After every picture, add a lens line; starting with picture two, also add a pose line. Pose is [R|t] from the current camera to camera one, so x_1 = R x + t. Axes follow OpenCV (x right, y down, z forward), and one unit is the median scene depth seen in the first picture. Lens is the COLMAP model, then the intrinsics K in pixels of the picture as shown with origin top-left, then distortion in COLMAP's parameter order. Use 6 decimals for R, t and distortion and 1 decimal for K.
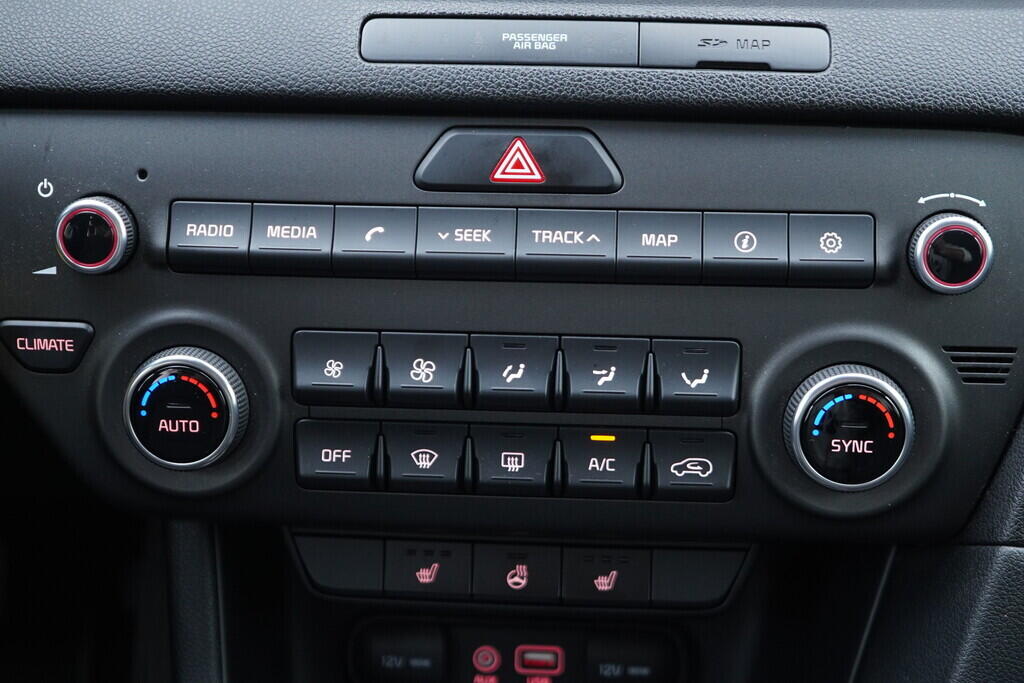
lens RADIAL K [[1512.8, 0, 511.7], [0, 1512.8, 341.8], [0, 0, 1]] dist [-0.004978, 0.000000]
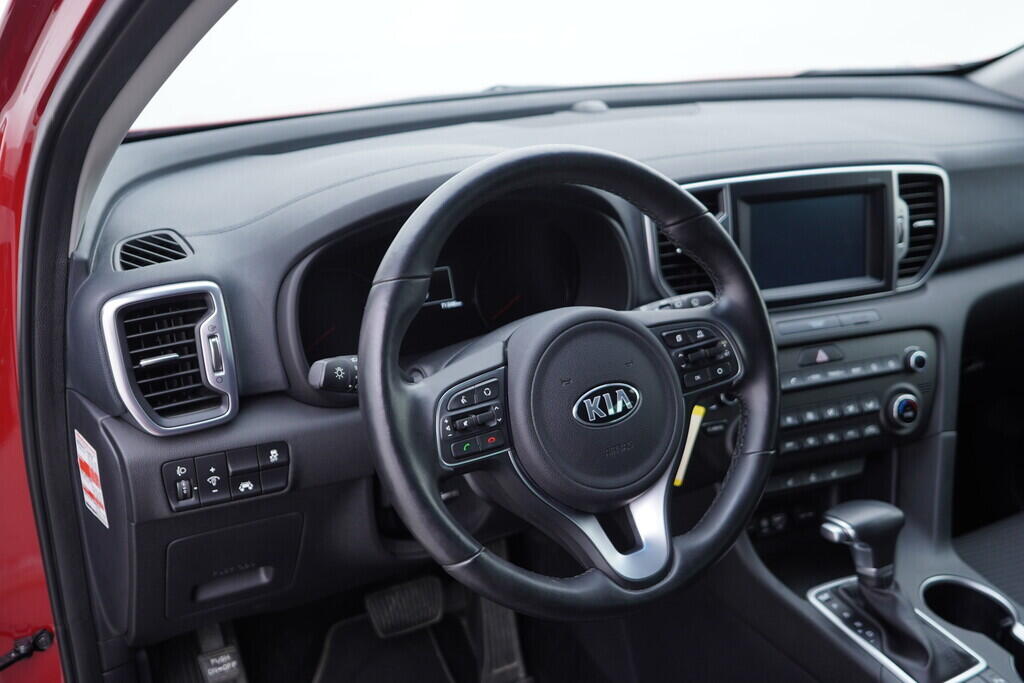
lens RADIAL K [[1053.5, 0, 509.6], [0, 1053.5, 344.4], [0, 0, 1]] dist [0.005707, 0.000000]
pose [[0.900575, -0.141897, 0.410888, -1.739271], [0.203872, 0.972693, -0.110929, -0.013887], [-0.383927, 0.183668, 0.904912, -1.060051]]
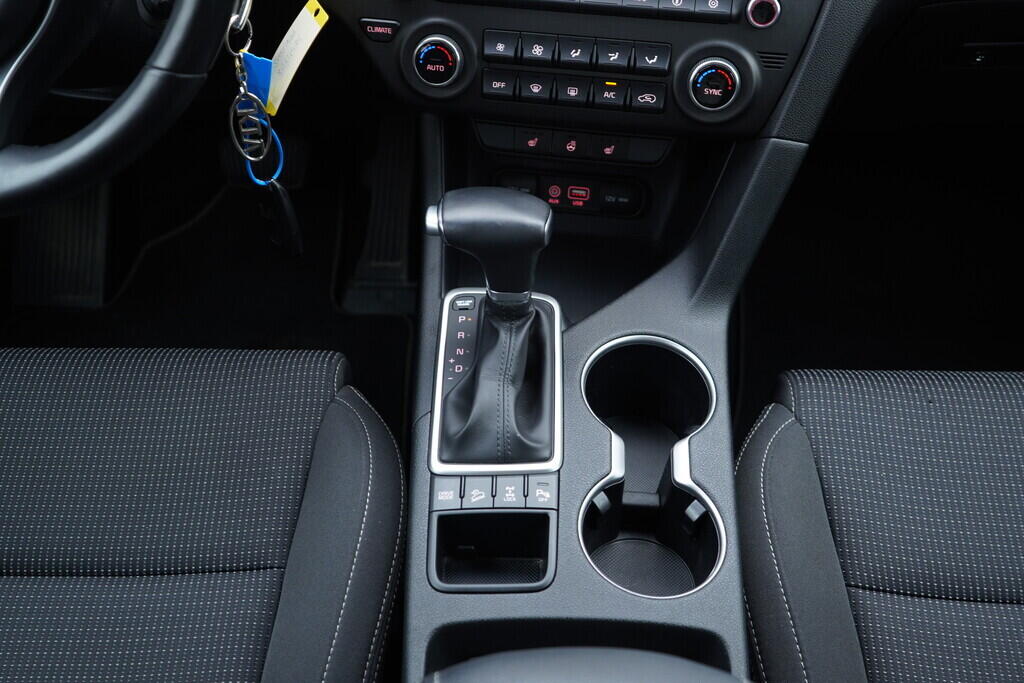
lens RADIAL K [[1053.5, 0, 514.2], [0, 1053.5, 335.7], [0, 0, 1]] dist [0.005707, 0.000000]
pose [[0.996585, 0.069312, -0.044879, 0.010367], [-0.055726, 0.965630, 0.253877, 0.034414], [0.060933, -0.250509, 0.966195, -0.726754]]
